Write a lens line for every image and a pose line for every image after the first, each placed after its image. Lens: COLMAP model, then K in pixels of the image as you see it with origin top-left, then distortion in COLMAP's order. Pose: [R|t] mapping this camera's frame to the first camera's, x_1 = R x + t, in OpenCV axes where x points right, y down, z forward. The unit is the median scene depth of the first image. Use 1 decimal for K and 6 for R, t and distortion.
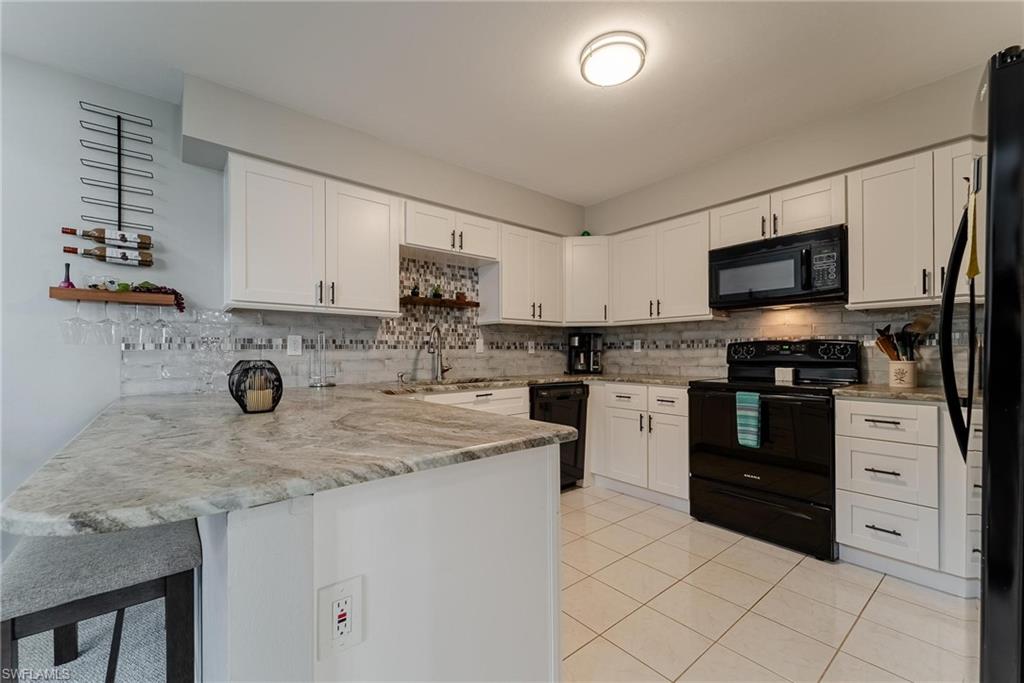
lens RADIAL K [[421.8, 0, 505.3], [0, 421.8, 352.1], [0, 0, 1]] dist [0.013933, -0.000130]
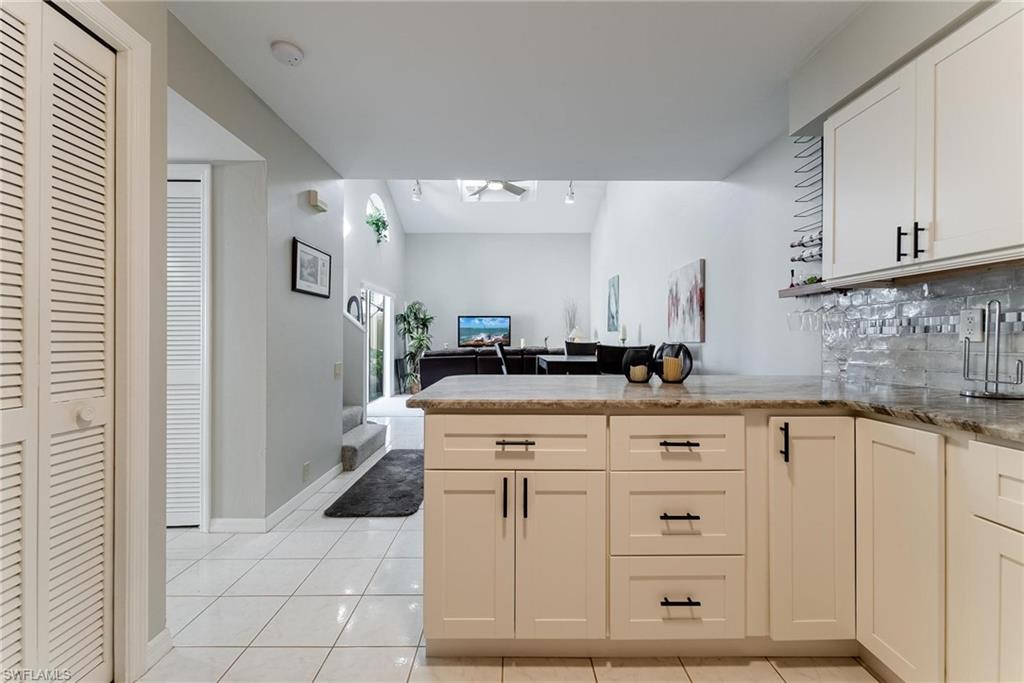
lens RADIAL K [[416.9, 0, 508.6], [0, 416.9, 341.4], [0, 0, 1]] dist [-0.001169, -0.004020]
pose [[-0.634763, 0.008044, -0.772665, 0.343549], [0.002446, 0.999962, 0.008400, 0.000240], [0.772703, 0.003442, -0.634759, 0.742304]]
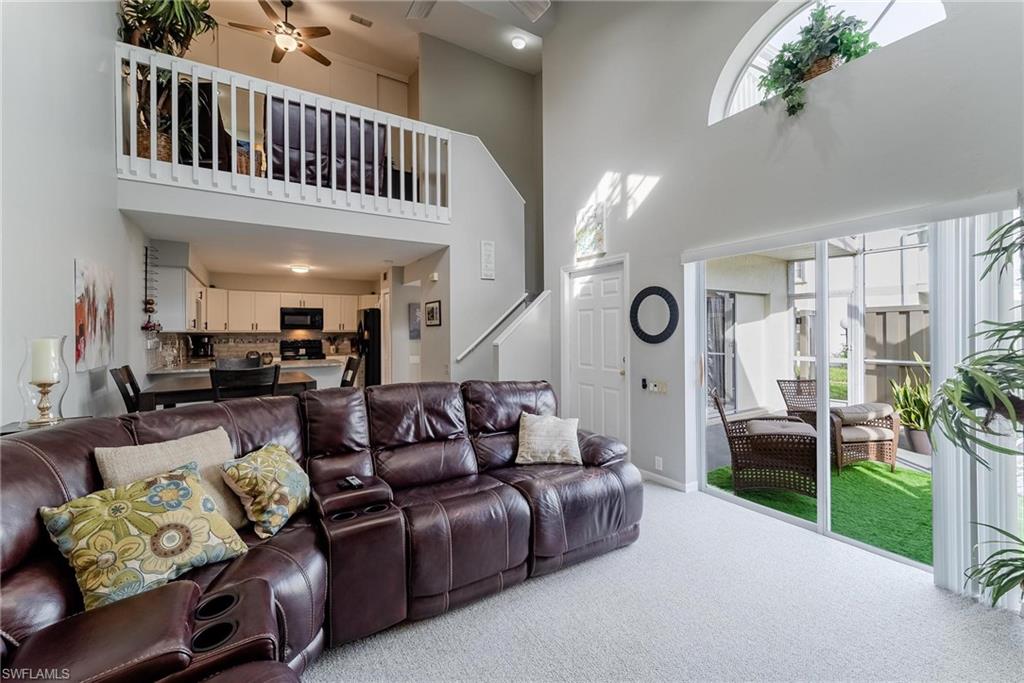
lens RADIAL K [[421.1, 0, 515.6], [0, 421.1, 333.1], [0, 0, 1]] dist [0.002034, 0.000017]
pose [[0.129747, 0.001147, 0.991547, -2.001589], [0.001968, 0.999997, -0.001414, -0.065232], [-0.991545, 0.002135, 0.129744, -0.859358]]
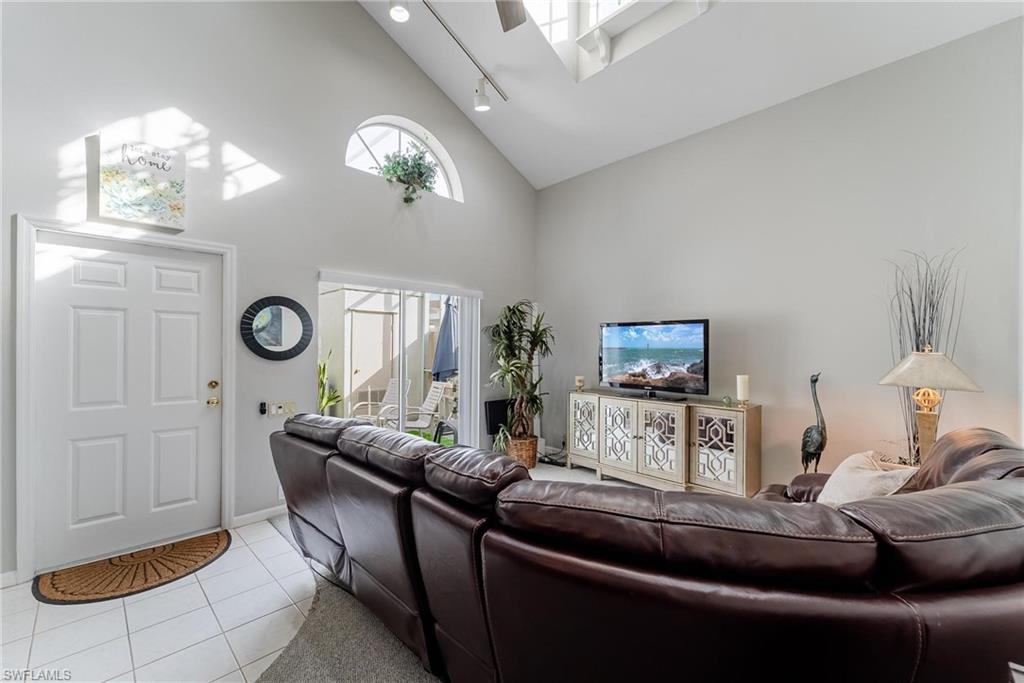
lens RADIAL K [[372.9, 0, 544.6], [0, 372.9, 348.3], [0, 0, 1]] dist [0.000592, 0.000018]
pose [[-0.993783, 0.000427, -0.111336, -1.321554], [0.000690, 0.999997, -0.002326, -0.064645], [0.111334, -0.002388, -0.993780, -0.076448]]
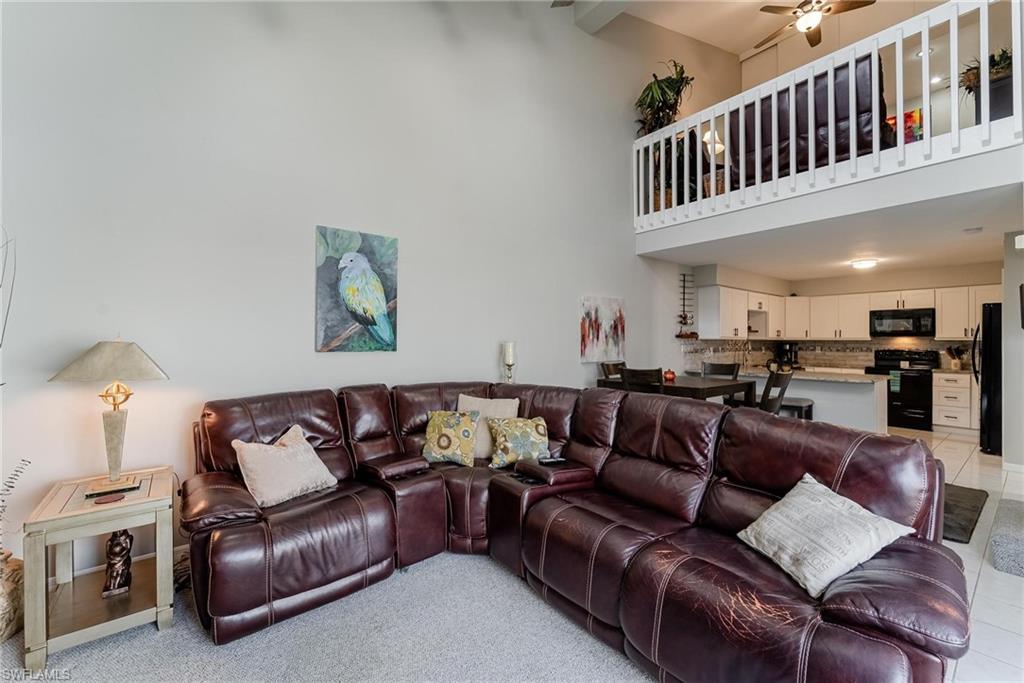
lens RADIAL K [[417.0, 0, 501.8], [0, 417.0, 341.6], [0, 0, 1]] dist [-0.001123, -0.003002]
pose [[0.999364, 0.007045, -0.034951, -1.440888], [-0.006813, 0.999954, 0.006761, -0.070255], [0.034997, -0.006518, 0.999366, -1.340574]]
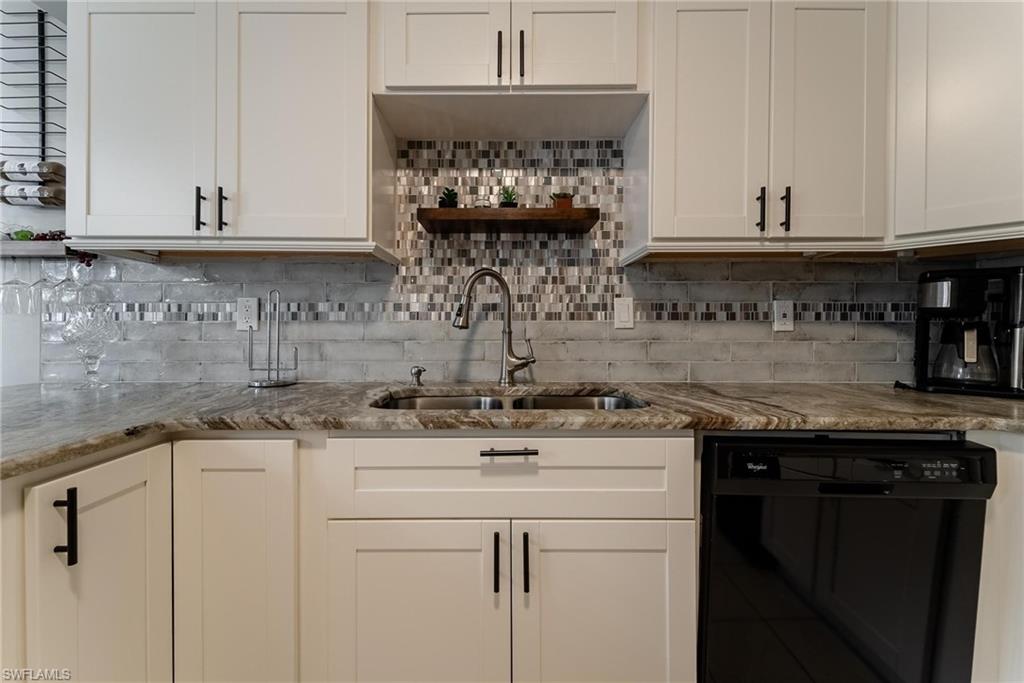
lens RADIAL K [[421.2, 0, 499.6], [0, 421.2, 330.3], [0, 0, 1]] dist [0.005106, 0.000152]
pose [[0.769025, 0.007446, -0.639175, 0.142119], [-0.003993, 0.999969, 0.006845, 0.001556], [0.639206, -0.002712, 0.769031, 0.660368]]
